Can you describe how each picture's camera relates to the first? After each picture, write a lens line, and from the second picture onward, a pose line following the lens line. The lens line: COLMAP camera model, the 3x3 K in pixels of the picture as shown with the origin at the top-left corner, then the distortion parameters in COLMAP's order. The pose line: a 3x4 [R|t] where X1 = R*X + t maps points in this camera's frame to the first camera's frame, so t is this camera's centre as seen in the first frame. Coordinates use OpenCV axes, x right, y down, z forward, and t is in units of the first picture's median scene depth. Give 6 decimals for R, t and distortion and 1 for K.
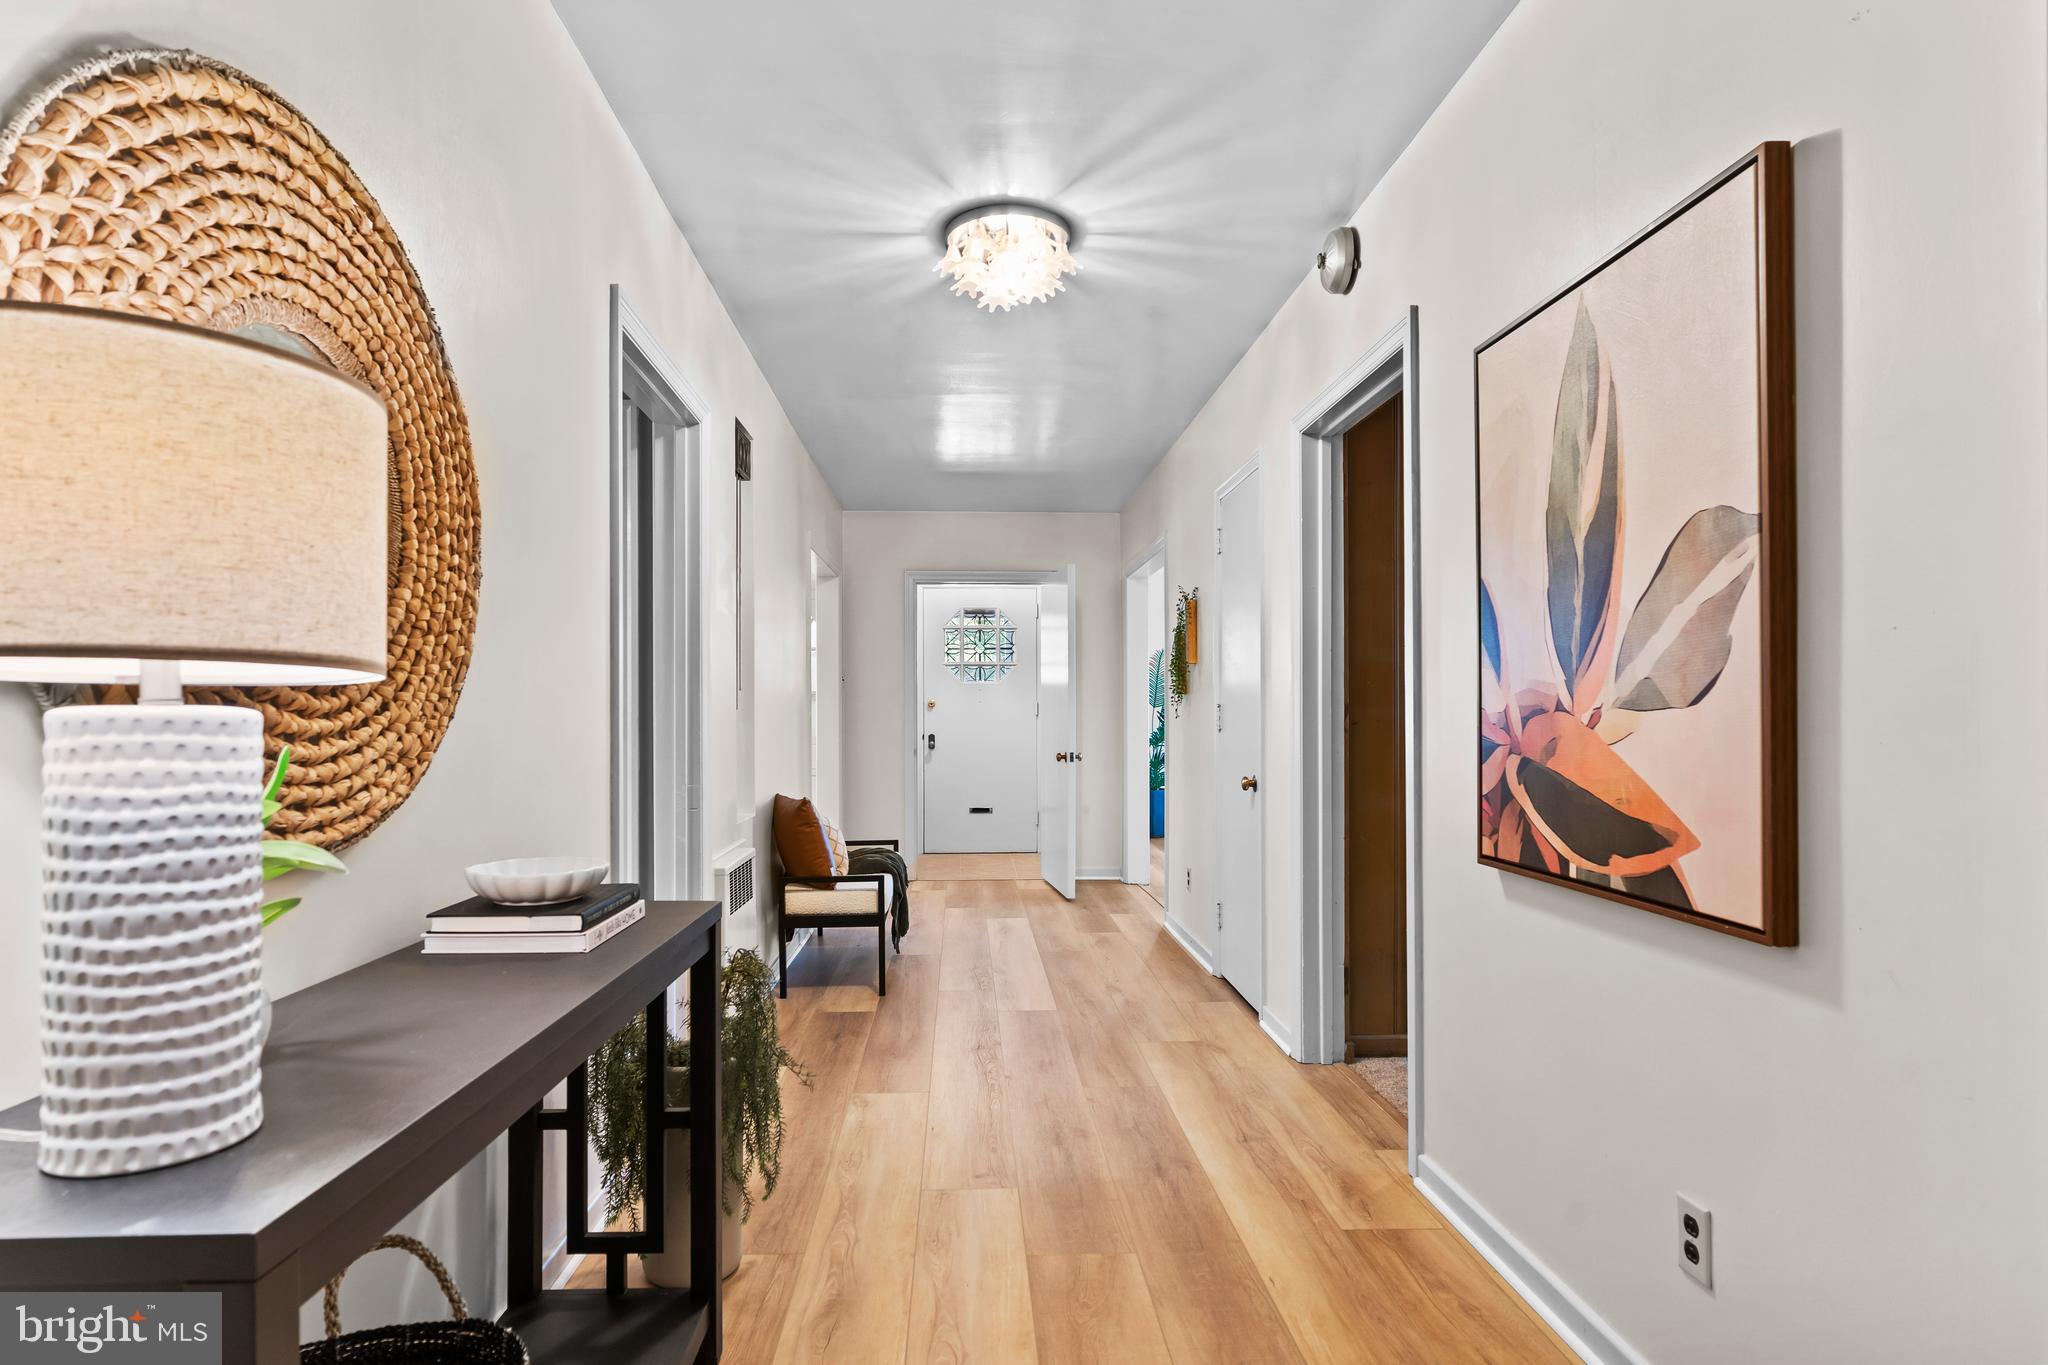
lens RADIAL K [[1061.8, 0, 1020.1], [0, 1061.8, 693.2], [0, 0, 1]] dist [-0.002595, -0.000803]
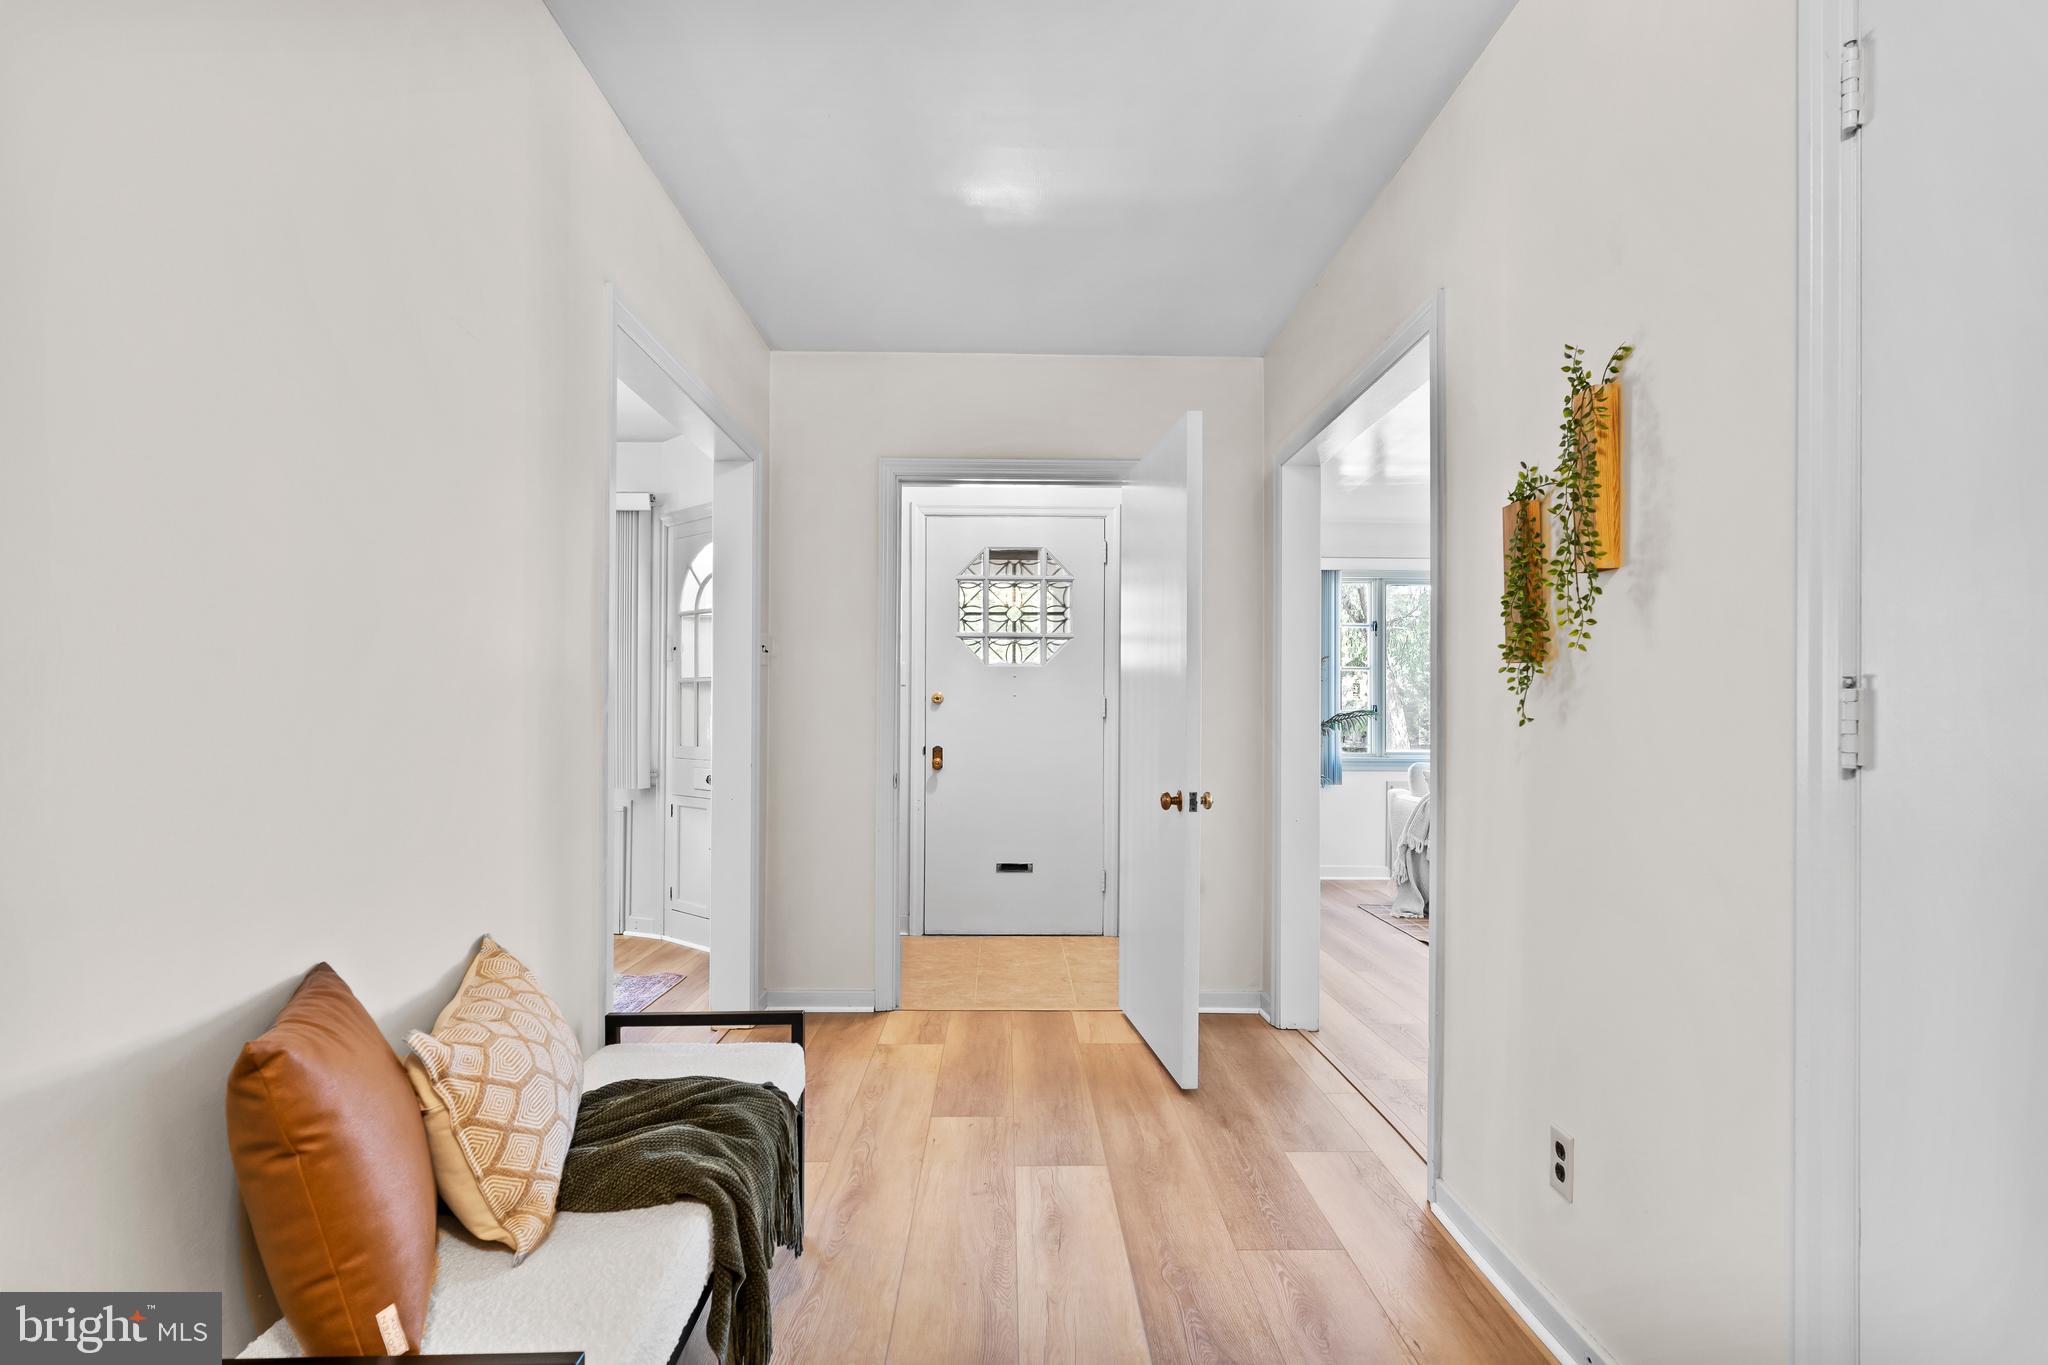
lens RADIAL K [[1061.8, 0, 1021.7], [0, 1061.8, 694.9], [0, 0, 1]] dist [-0.002595, -0.000803]
pose [[0.999257, 0.007188, -0.037863, -0.011307], [-0.007305, 0.999969, -0.002942, 0.011317], [0.037840, 0.003216, 0.999279, 0.453867]]
